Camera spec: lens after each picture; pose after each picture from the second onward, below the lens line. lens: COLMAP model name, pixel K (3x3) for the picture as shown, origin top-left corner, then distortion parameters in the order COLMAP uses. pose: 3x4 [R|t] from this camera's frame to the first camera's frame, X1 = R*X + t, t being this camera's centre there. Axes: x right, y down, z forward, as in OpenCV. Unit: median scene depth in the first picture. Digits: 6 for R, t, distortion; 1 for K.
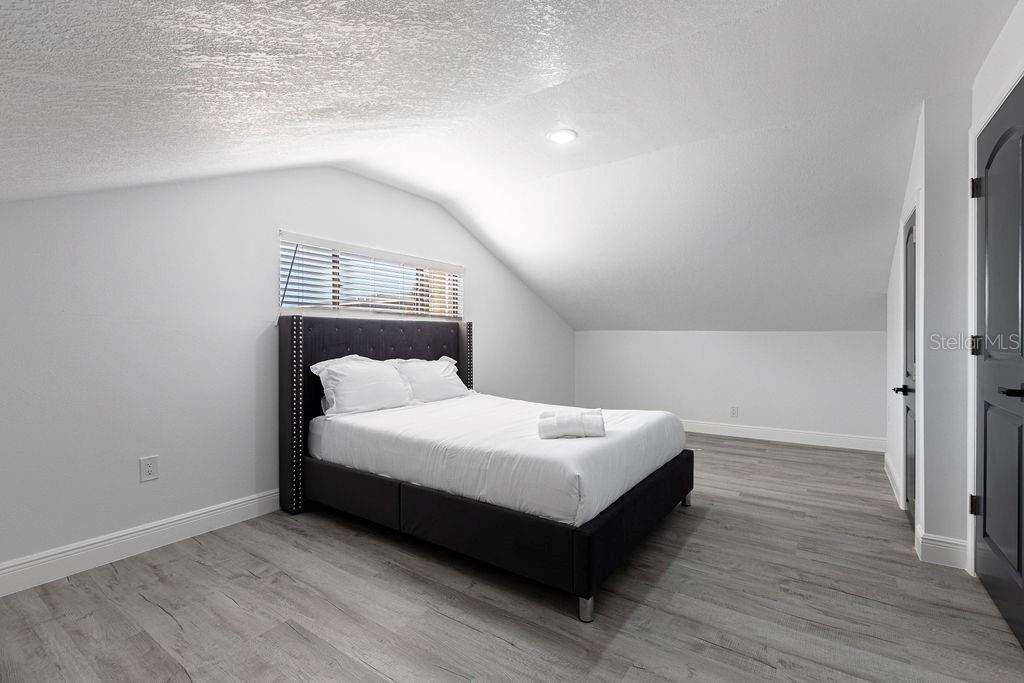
lens RADIAL K [[458.4, 0, 511.4], [0, 458.4, 340.4], [0, 0, 1]] dist [-0.001845, 0.000200]
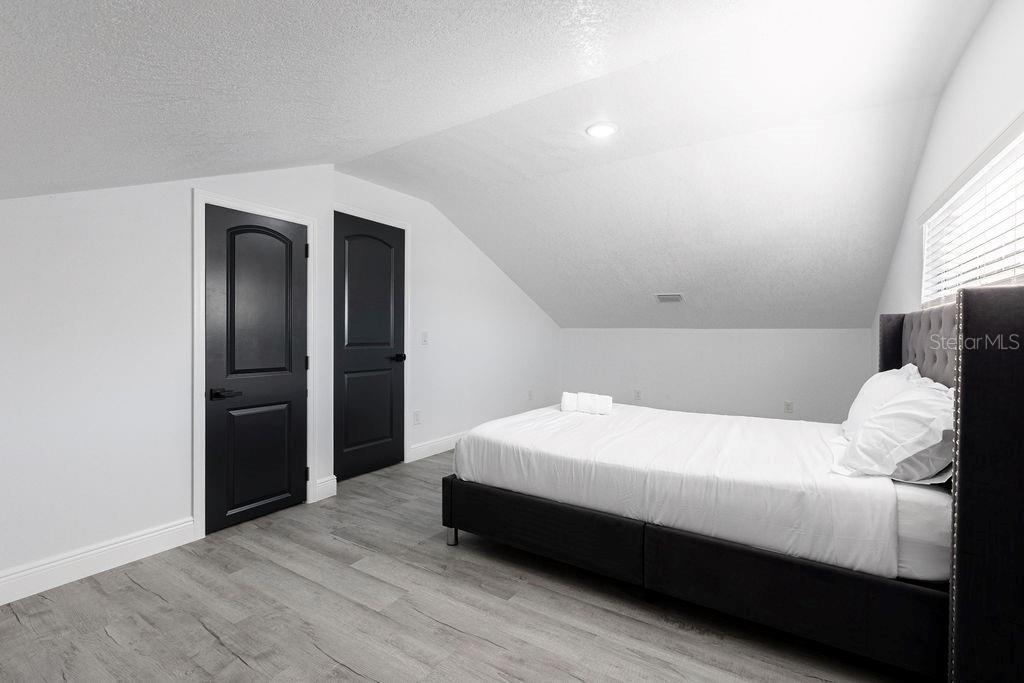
lens RADIAL K [[458.4, 0, 512.0], [0, 458.4, 340.1], [0, 0, 1]] dist [-0.001845, 0.000200]
pose [[-0.999311, -0.001245, -0.037100, 0.322727], [-0.001806, 0.999885, 0.015090, -0.009329], [0.037077, 0.015147, -0.999198, 1.888601]]
